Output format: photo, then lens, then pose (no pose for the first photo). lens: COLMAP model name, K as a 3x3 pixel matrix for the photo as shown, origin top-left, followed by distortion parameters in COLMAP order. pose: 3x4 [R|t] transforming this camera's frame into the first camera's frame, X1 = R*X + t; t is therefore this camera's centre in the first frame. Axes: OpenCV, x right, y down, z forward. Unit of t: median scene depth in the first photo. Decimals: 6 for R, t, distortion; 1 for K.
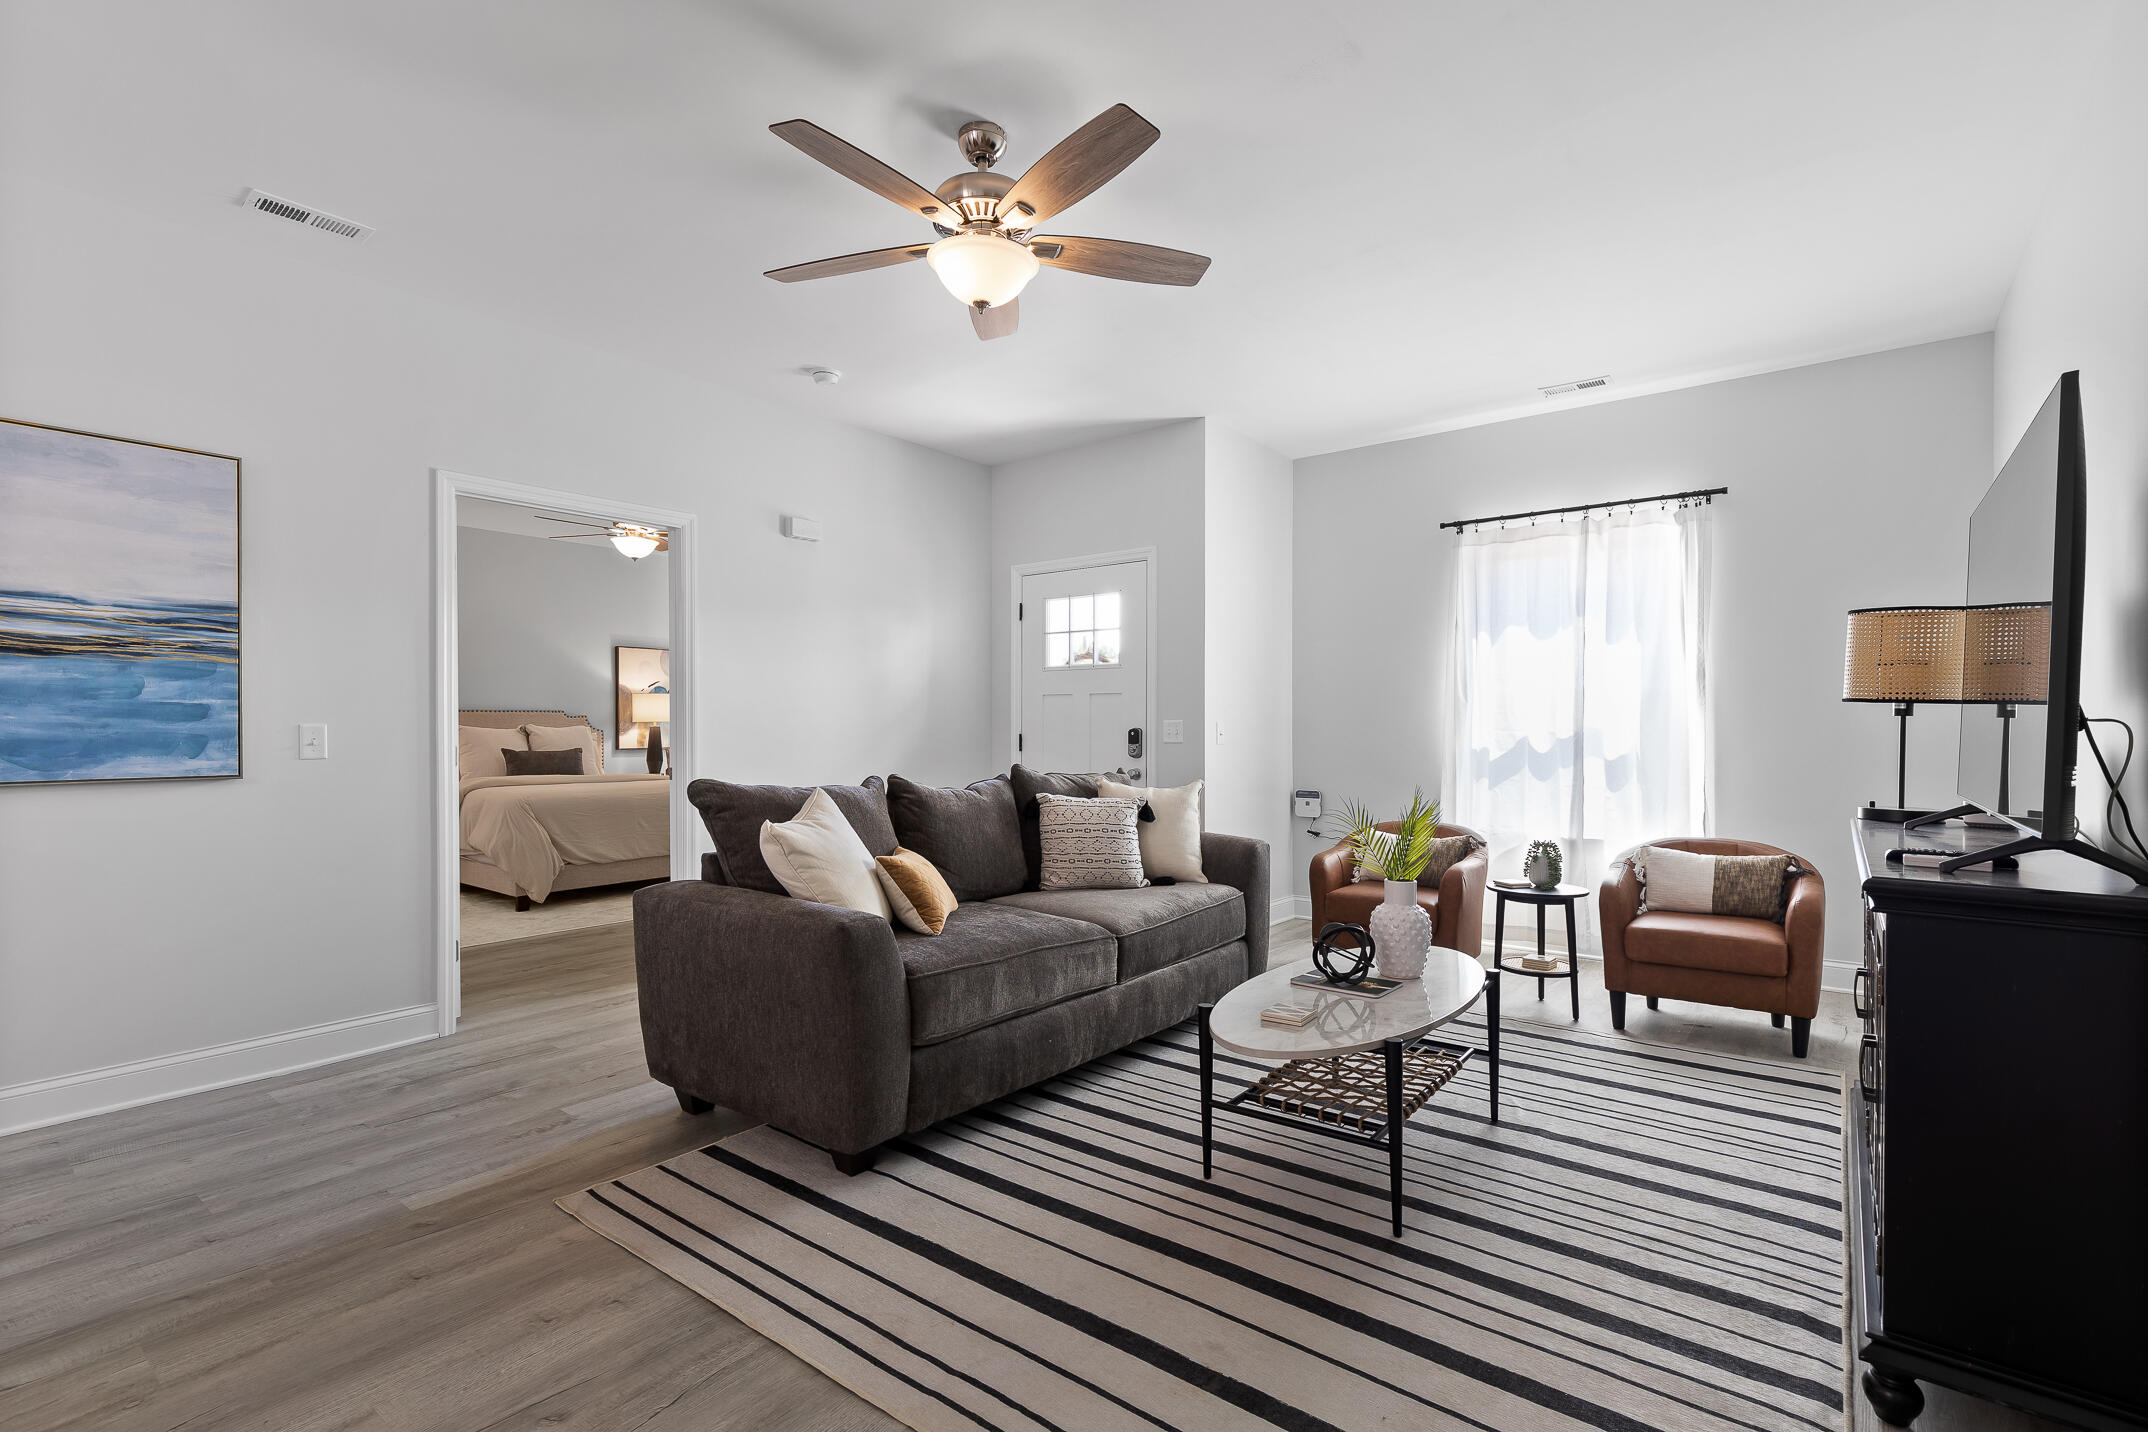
lens RADIAL K [[982.5, 0, 1074.1], [0, 982.5, 729.3], [0, 0, 1]] dist [0.011613, 0.000896]
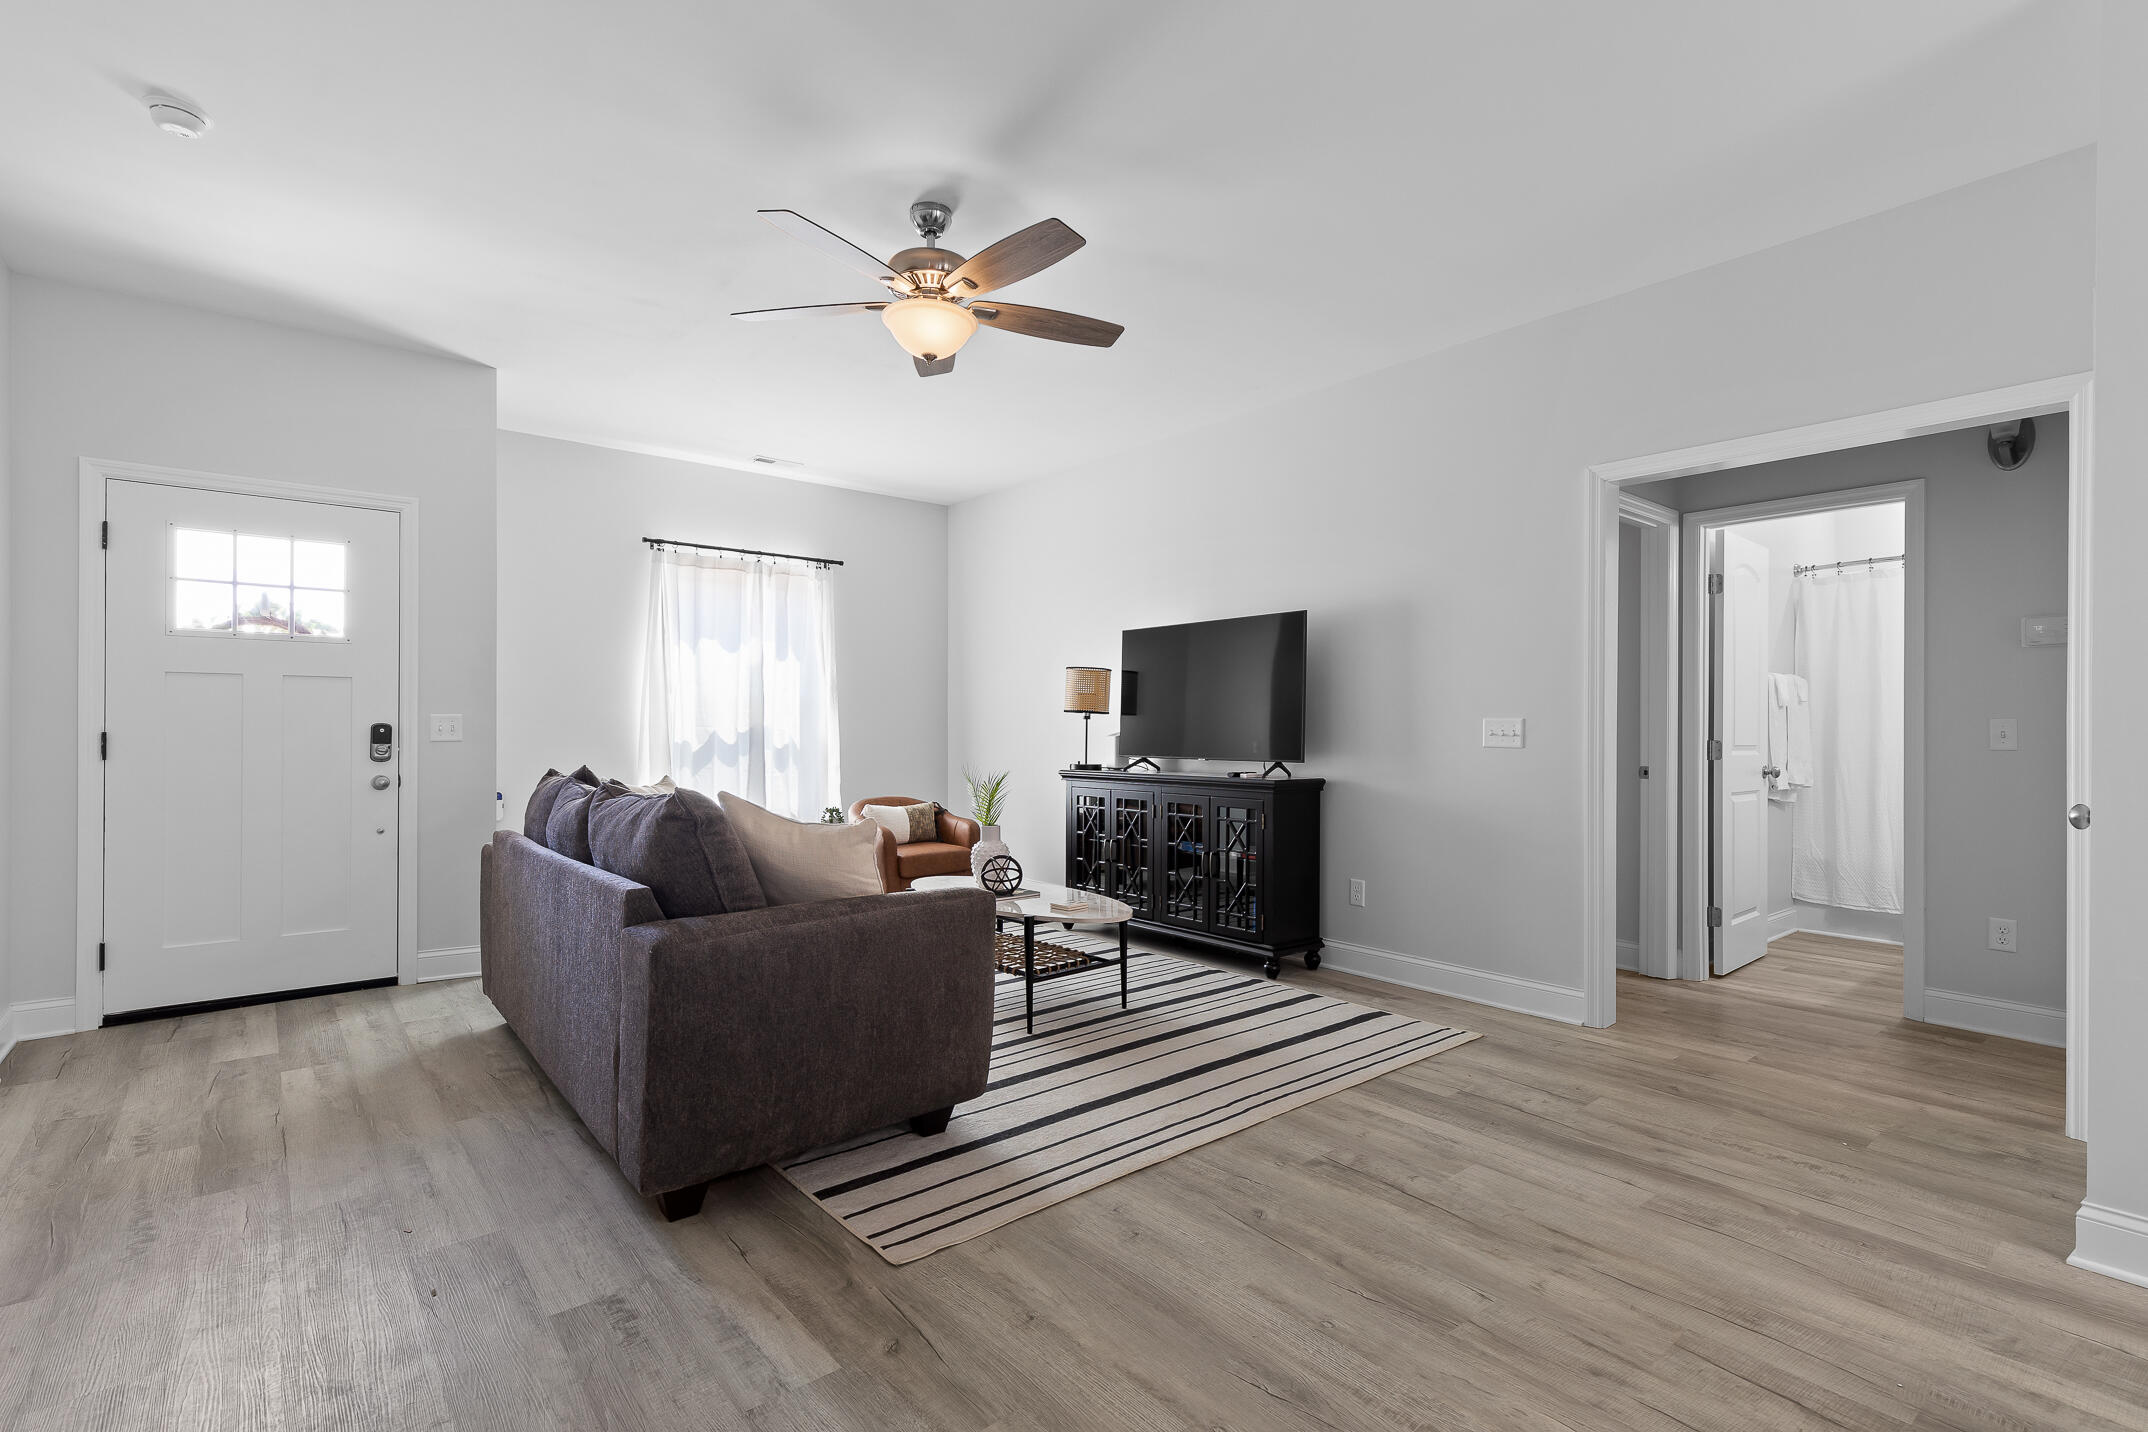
lens RADIAL K [[982.5, 0, 1079.8], [0, 982.5, 727.6], [0, 0, 1]] dist [0.011613, 0.000896]
pose [[0.209183, -0.000951, 0.977876, -1.043966], [-0.000312, 0.999999, 0.001039, 0.002193], [-0.977876, -0.000523, 0.209183, 0.514115]]
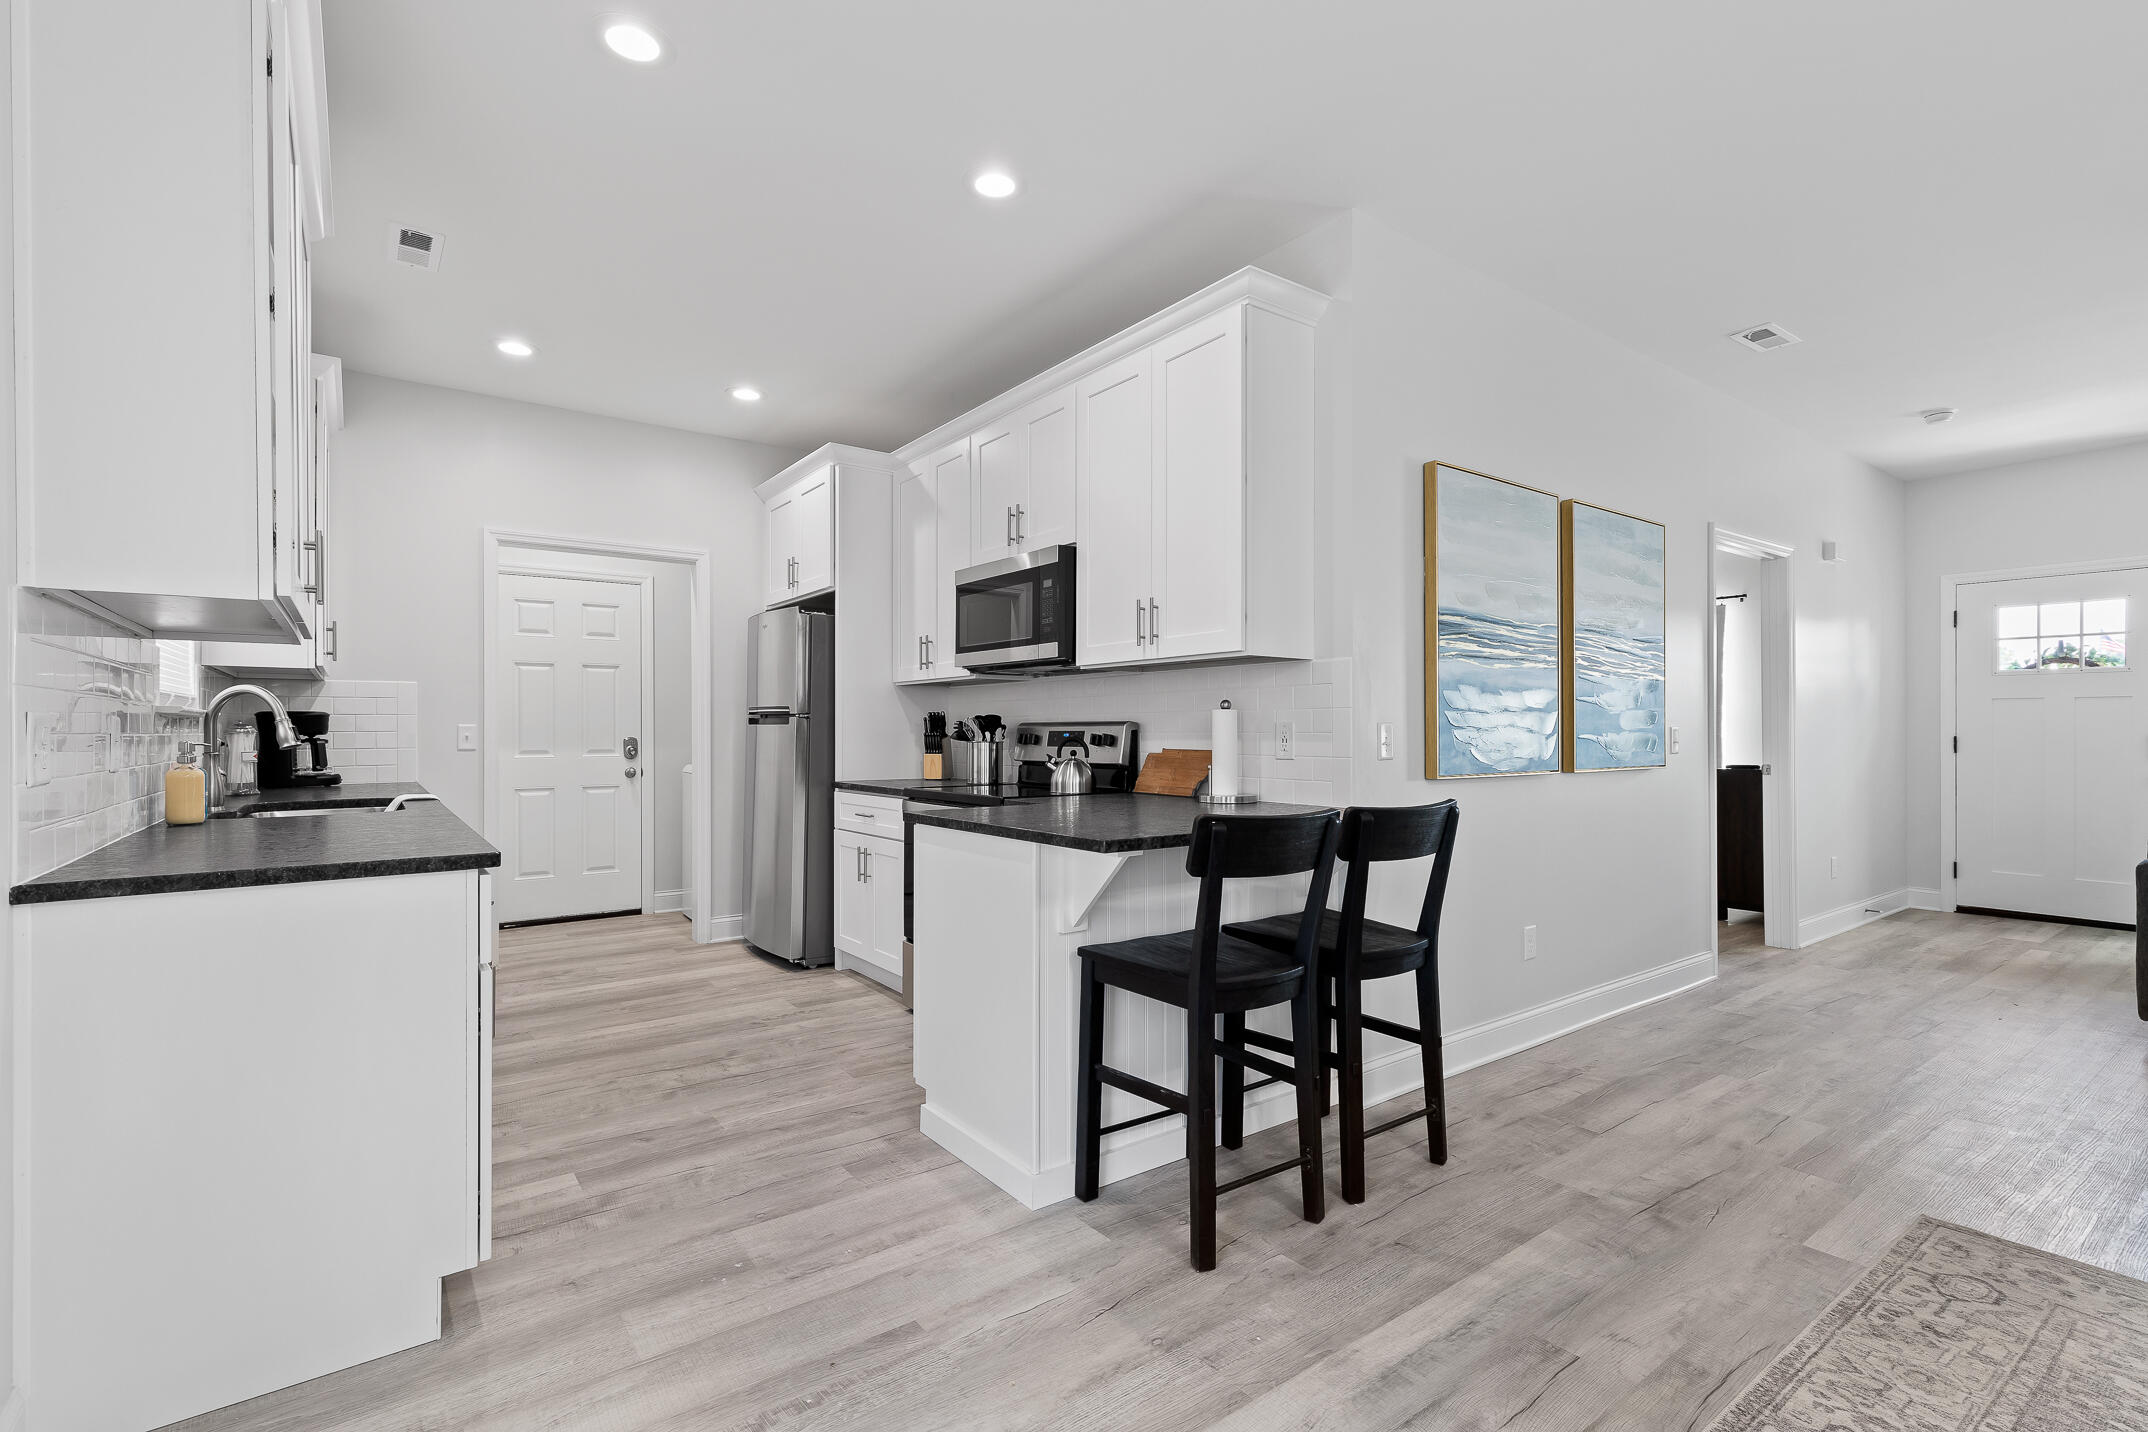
lens RADIAL K [[982.5, 0, 1072.0], [0, 982.5, 719.0], [0, 0, 1]] dist [0.011613, 0.000896]
pose [[0.965082, 0.000521, -0.261946, -1.317432], [-0.003458, 0.999936, -0.010751, 0.002068], [0.261923, 0.011281, 0.965023, -0.494940]]
